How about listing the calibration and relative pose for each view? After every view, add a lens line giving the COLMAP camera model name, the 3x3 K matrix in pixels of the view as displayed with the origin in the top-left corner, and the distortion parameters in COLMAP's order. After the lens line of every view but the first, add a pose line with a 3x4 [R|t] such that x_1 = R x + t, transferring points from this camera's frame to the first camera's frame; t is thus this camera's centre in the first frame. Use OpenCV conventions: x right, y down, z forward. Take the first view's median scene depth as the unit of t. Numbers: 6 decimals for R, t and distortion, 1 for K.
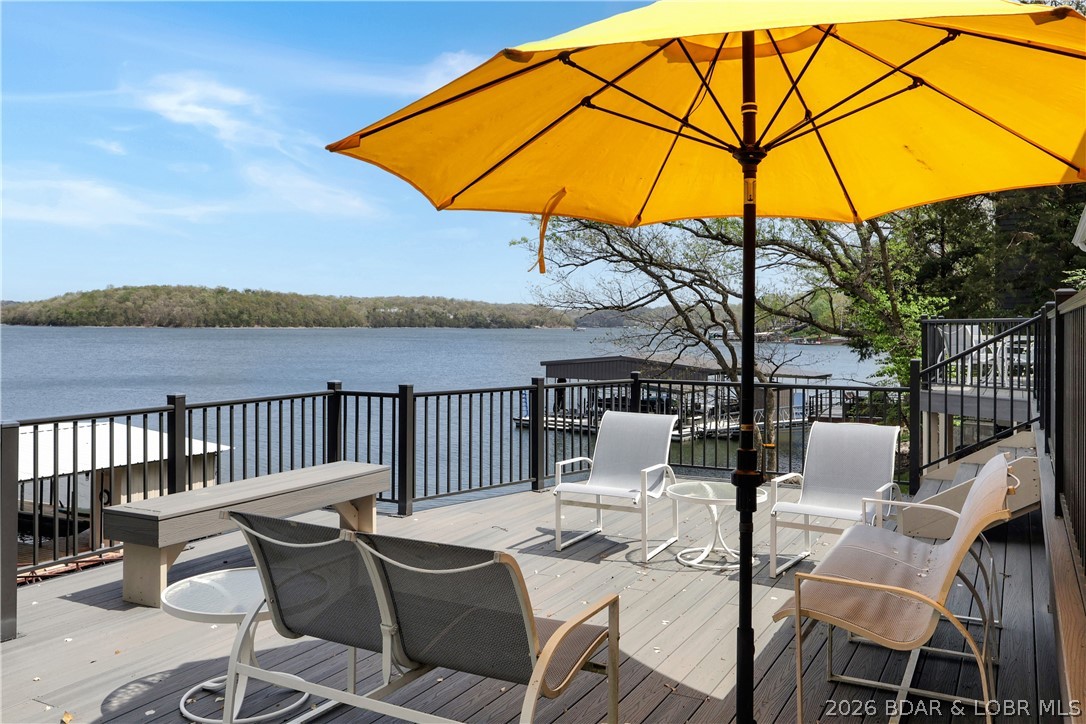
lens RADIAL K [[904.5, 0, 549.4], [0, 904.5, 331.9], [0, 0, 1]] dist [0.005371, -0.000057]
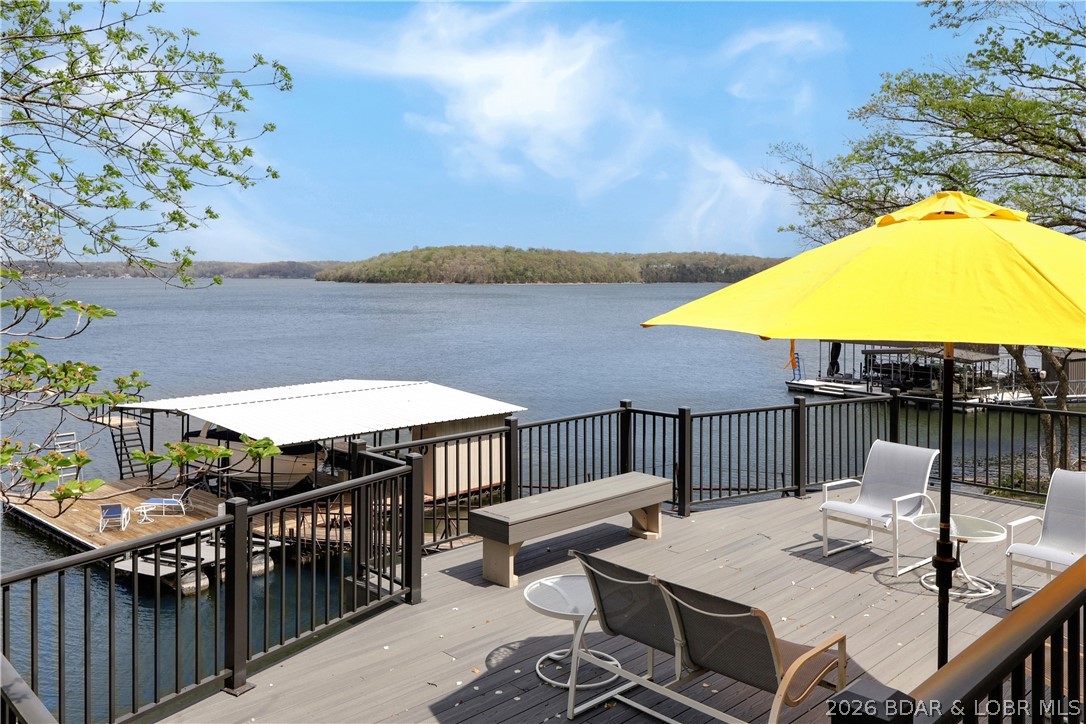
lens RADIAL K [[886.8, 0, 545.6], [0, 886.8, 286.6], [0, 0, 1]] dist [0.007534, 0.000614]
pose [[0.953702, -0.002745, -0.300741, 0.021312], [0.003107, 0.999995, 0.000726, -0.104084], [0.300738, -0.001626, 0.953705, -0.183688]]
